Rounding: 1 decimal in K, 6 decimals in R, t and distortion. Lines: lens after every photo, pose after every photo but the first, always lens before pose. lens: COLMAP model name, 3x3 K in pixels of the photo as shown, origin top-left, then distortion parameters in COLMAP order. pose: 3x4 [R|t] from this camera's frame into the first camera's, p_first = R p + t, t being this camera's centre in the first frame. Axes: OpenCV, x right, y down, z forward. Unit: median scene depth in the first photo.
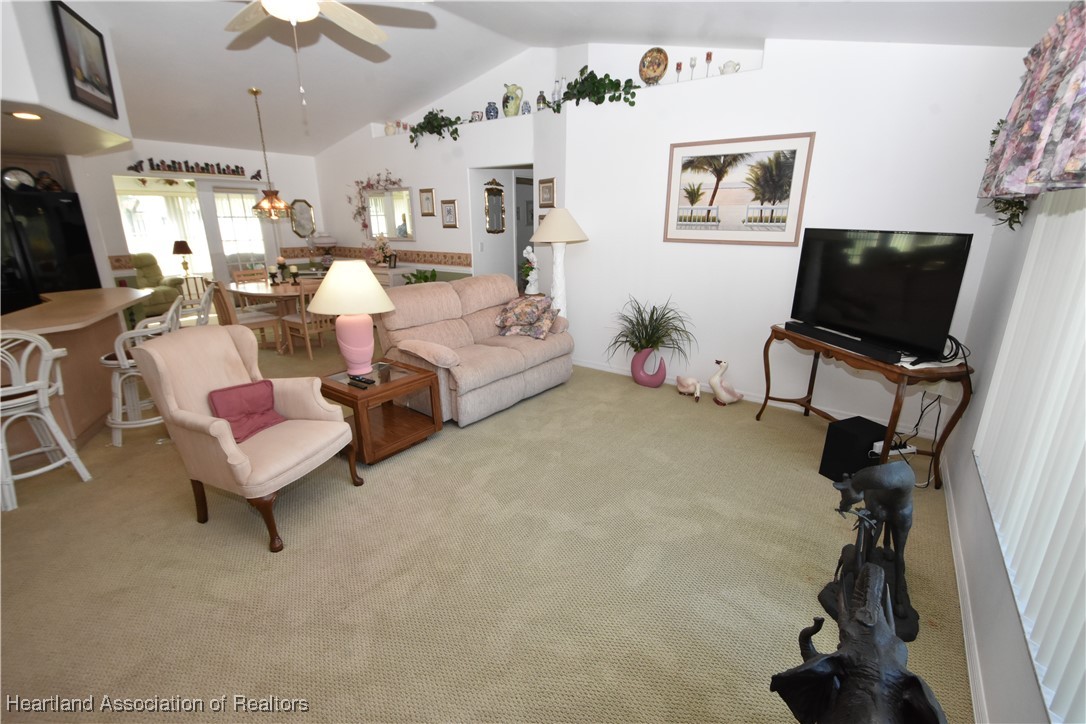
lens RADIAL K [[482.7, 0, 543.0], [0, 482.7, 362.0], [0, 0, 1]] dist [0.000205, -0.000261]
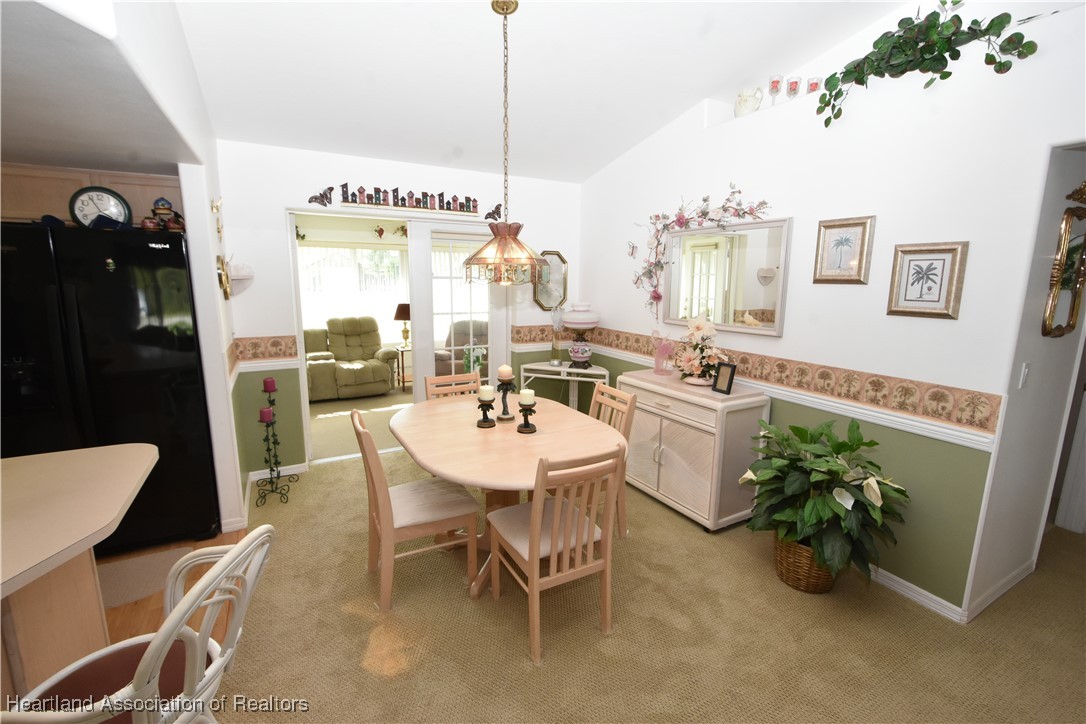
lens RADIAL K [[482.7, 0, 543.0], [0, 482.7, 362.0], [0, 0, 1]] dist [0.000205, -0.000261]
pose [[0.905805, 0.088739, -0.414297, -0.275227], [-0.135369, 0.987184, -0.084519, -0.160379], [0.401487, 0.132641, 0.906209, 0.512065]]
